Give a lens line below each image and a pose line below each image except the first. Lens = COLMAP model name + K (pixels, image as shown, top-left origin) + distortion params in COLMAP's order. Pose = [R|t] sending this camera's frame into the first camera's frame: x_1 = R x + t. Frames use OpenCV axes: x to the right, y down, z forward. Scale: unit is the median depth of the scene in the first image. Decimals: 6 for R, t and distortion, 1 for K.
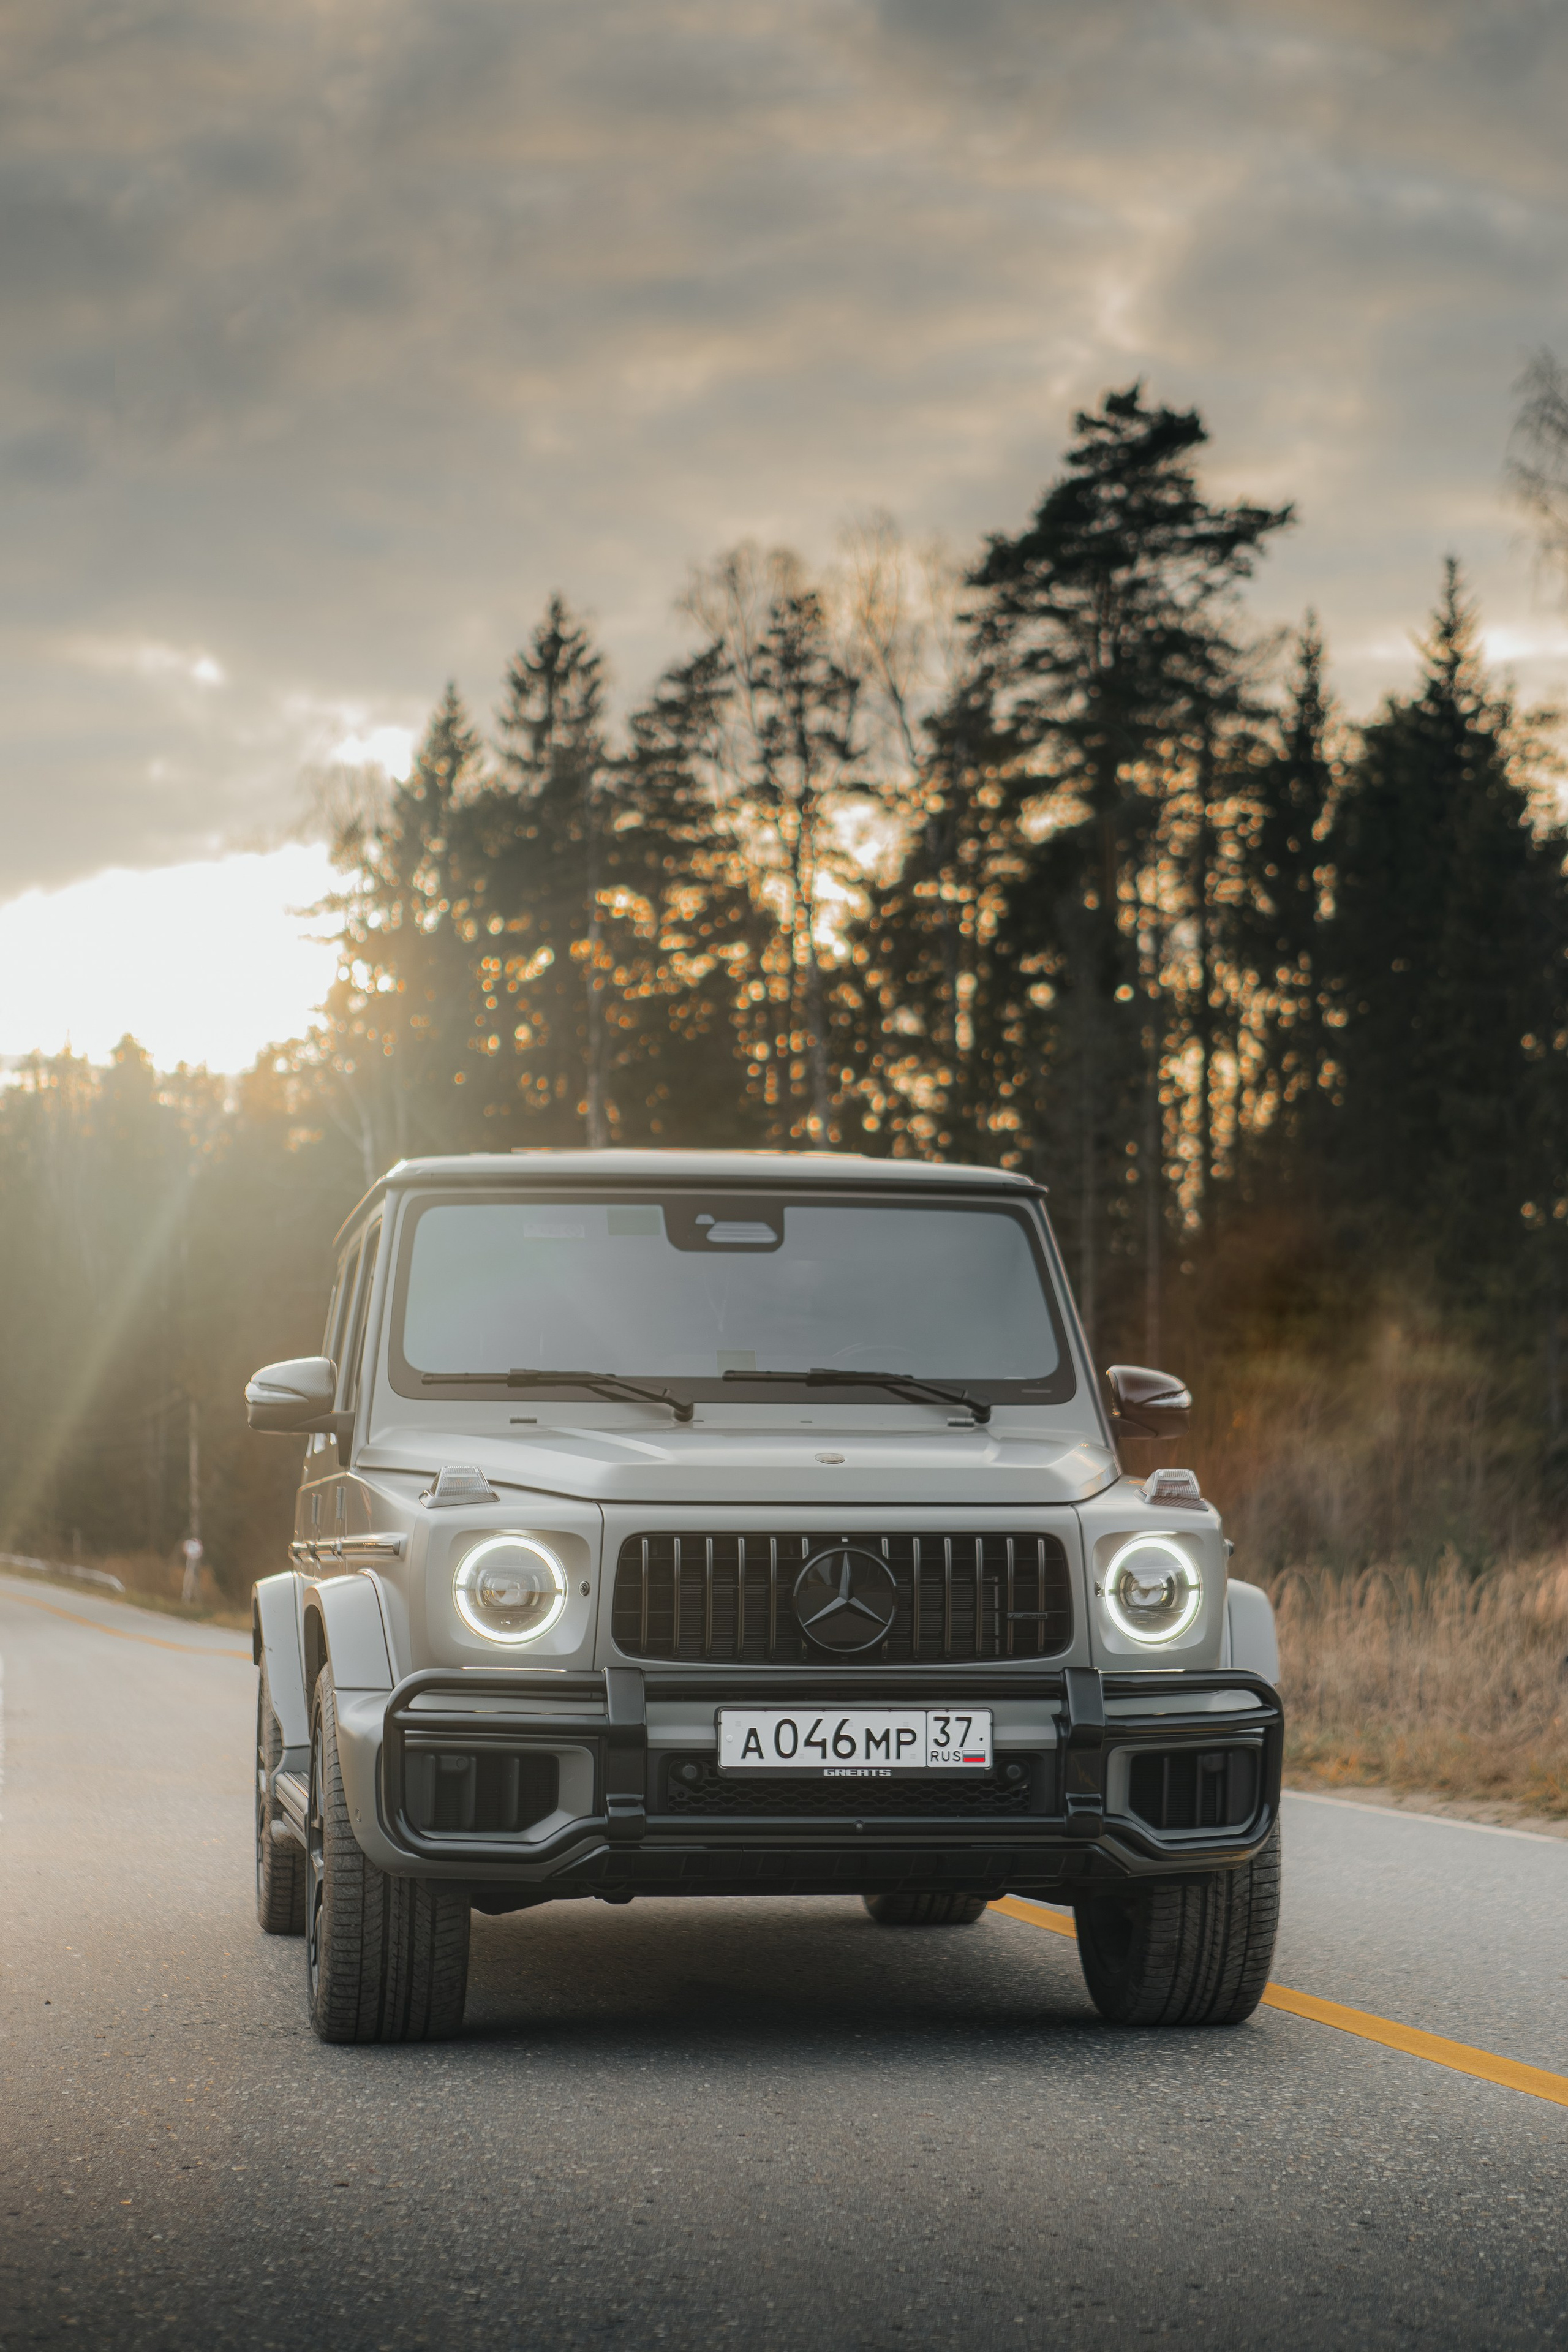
lens RADIAL K [[4585.1, 0, 784.4], [0, 4585.1, 1082.4], [0, 0, 1]] dist [-0.039235, 0.163531]
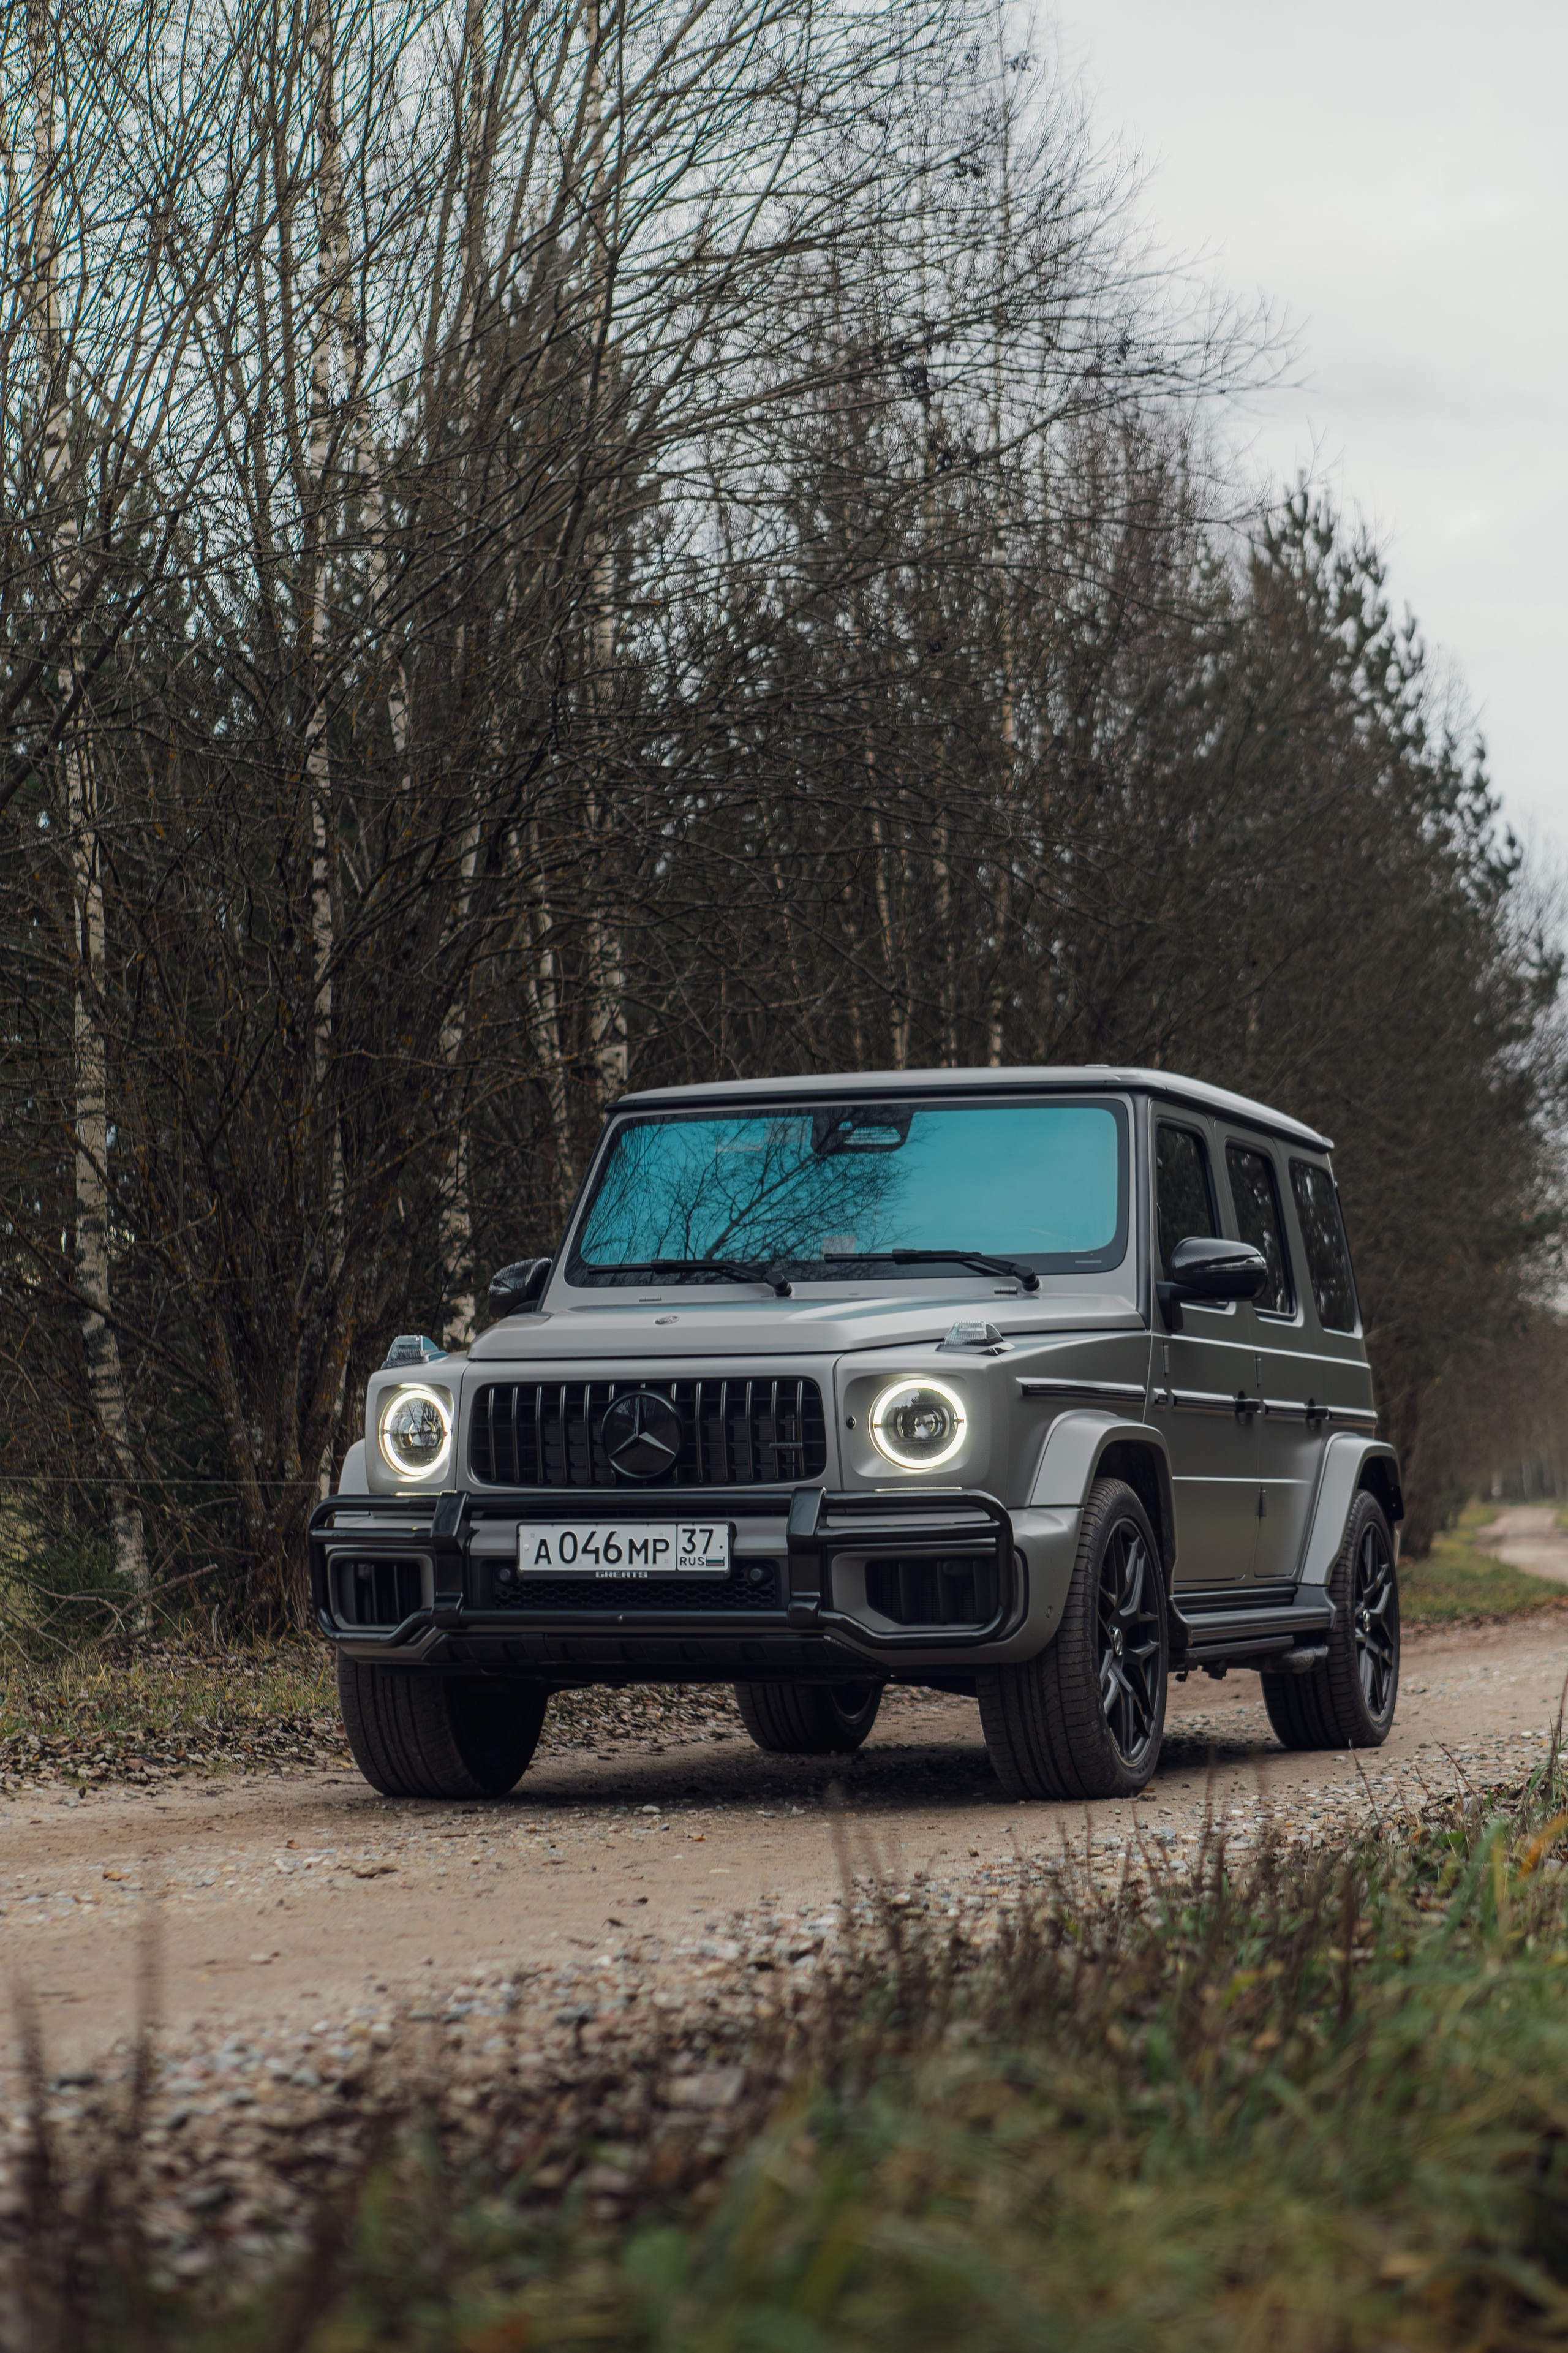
lens RADIAL K [[4586.7, 0, 784.4], [0, 4586.7, 1082.8], [0, 0, 1]] dist [-0.039235, 0.163531]
pose [[0.884113, -0.055997, -0.463906, 0.619015], [0.061104, 0.998123, -0.004030, 0.026991], [0.463261, -0.024783, 0.885875, -0.057669]]
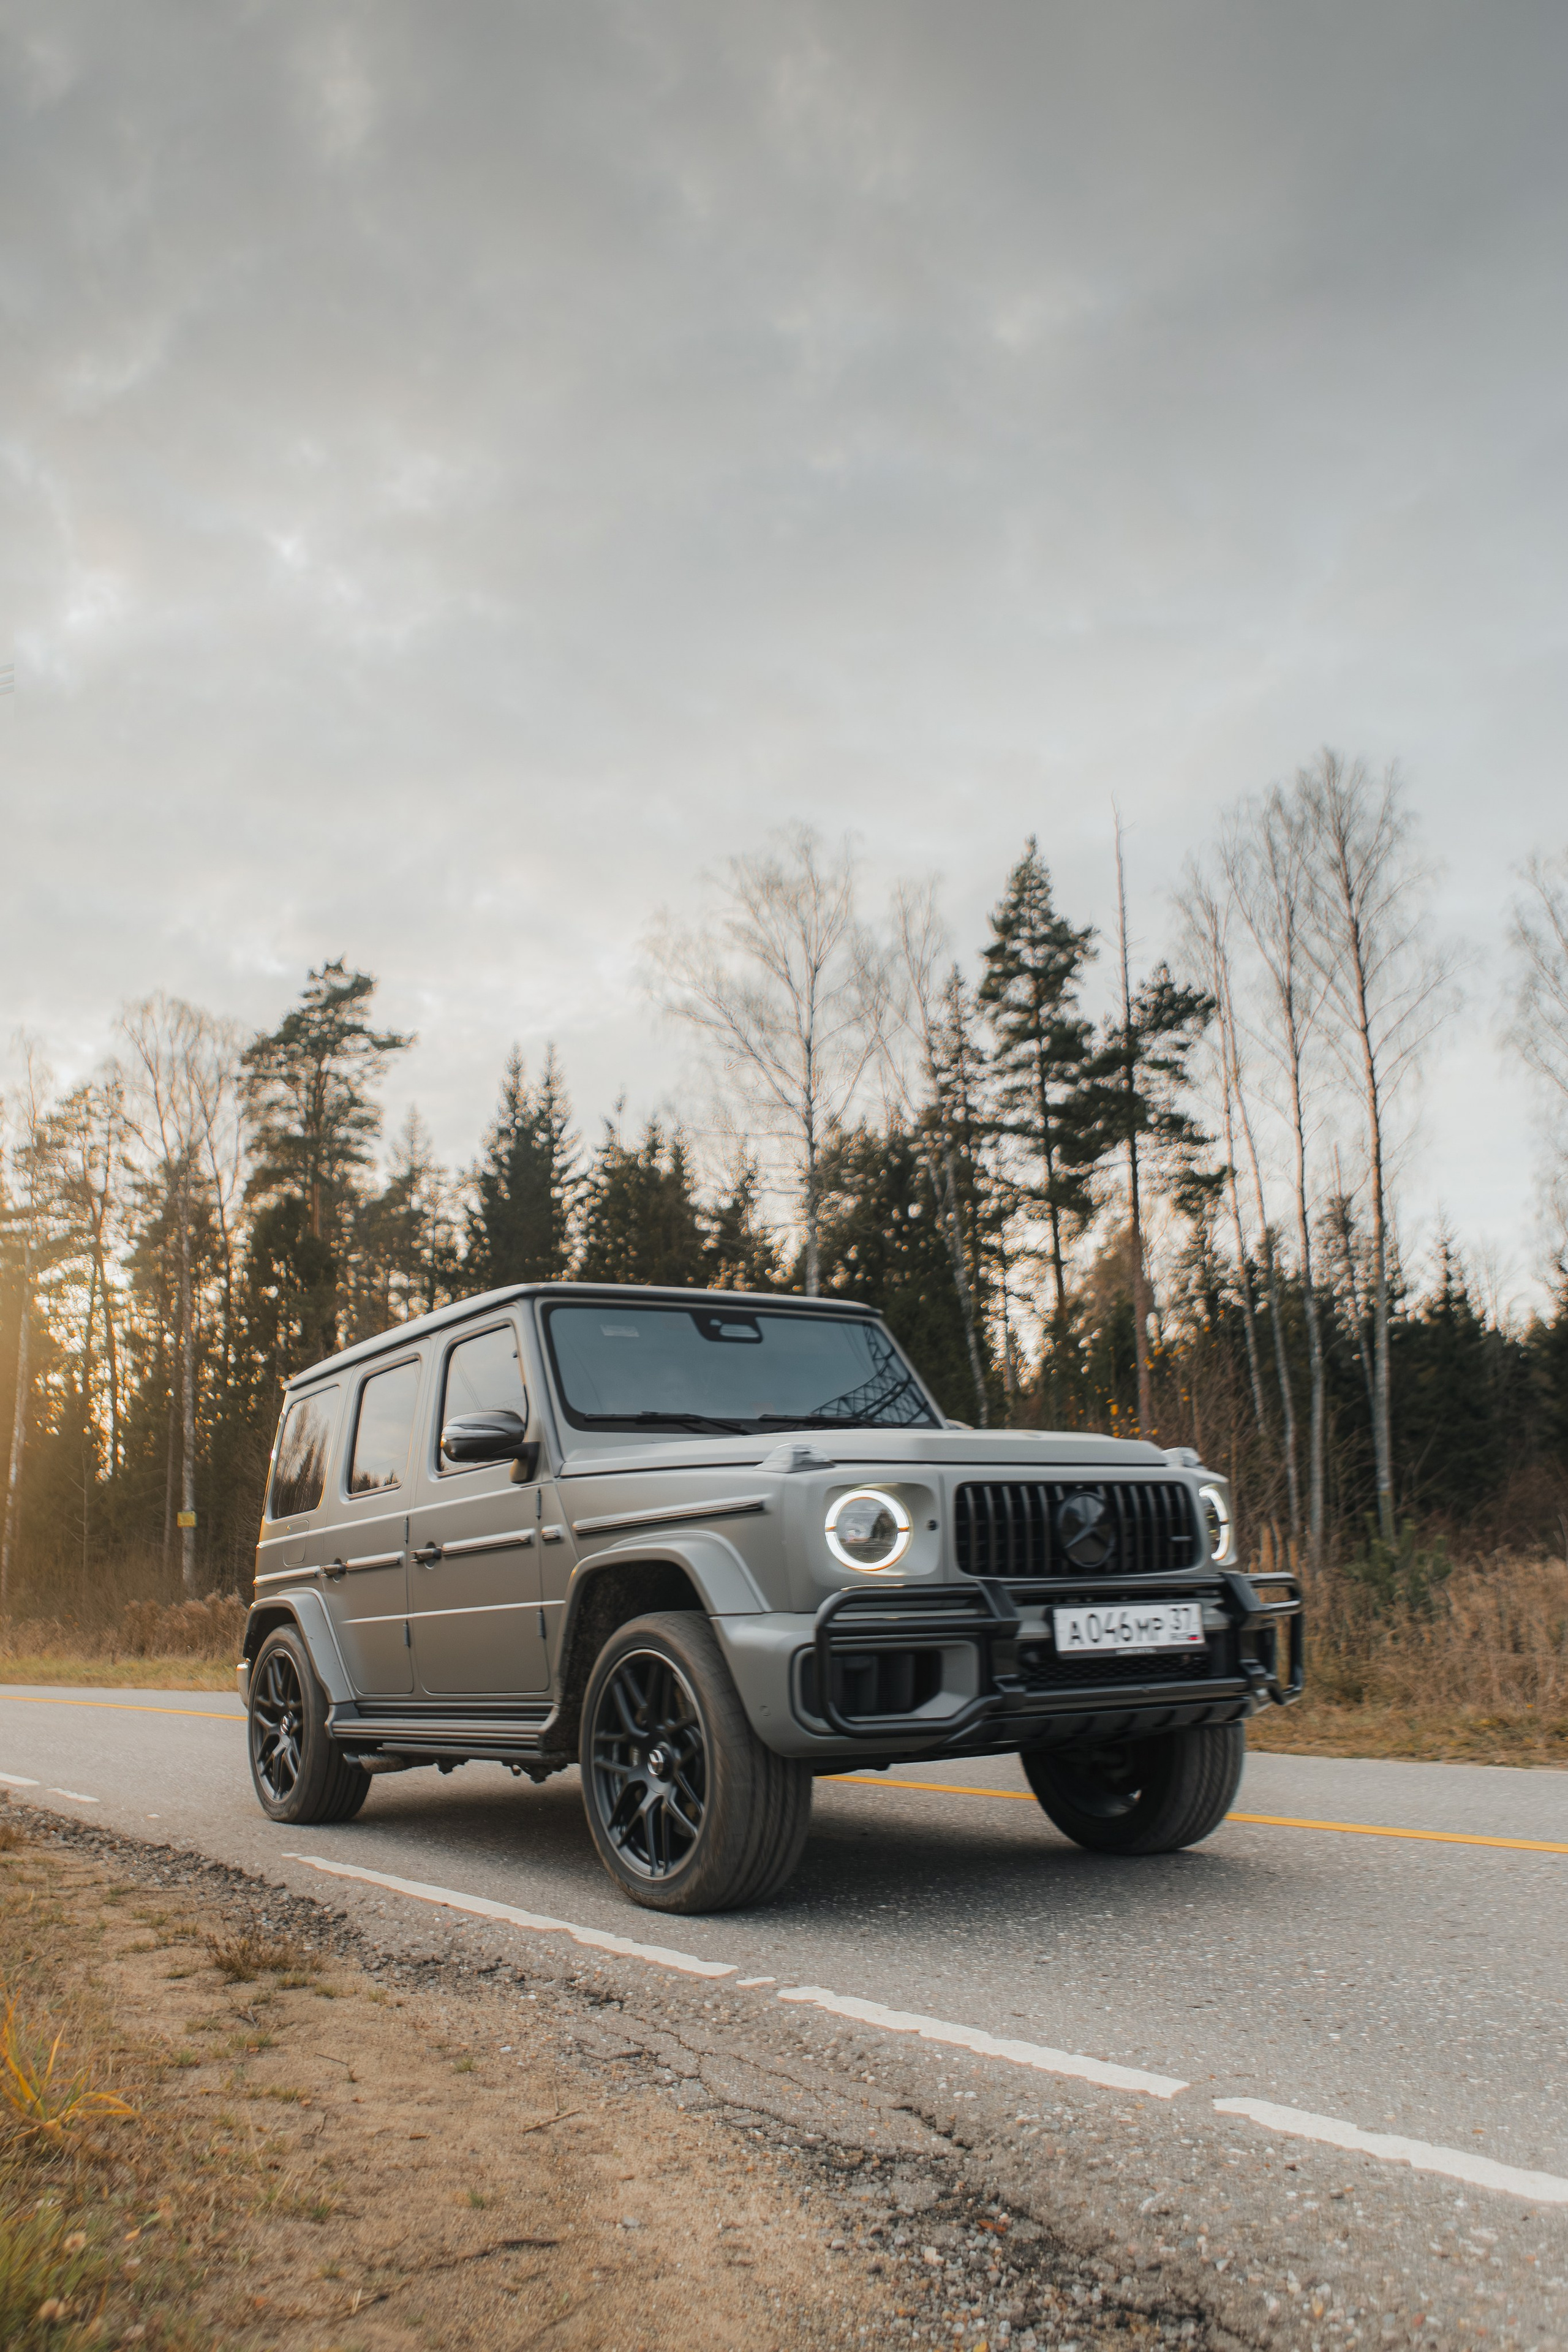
lens RADIAL K [[1828.0, 0, 659.0], [0, 1828.0, 1175.3], [0, 0, 1]] dist [-0.022333, -0.001949]
pose [[0.923967, 0.049616, 0.379241, -0.327860], [0.009191, 0.988383, -0.151703, 0.089536], [-0.382362, 0.143654, 0.912777, 0.525024]]
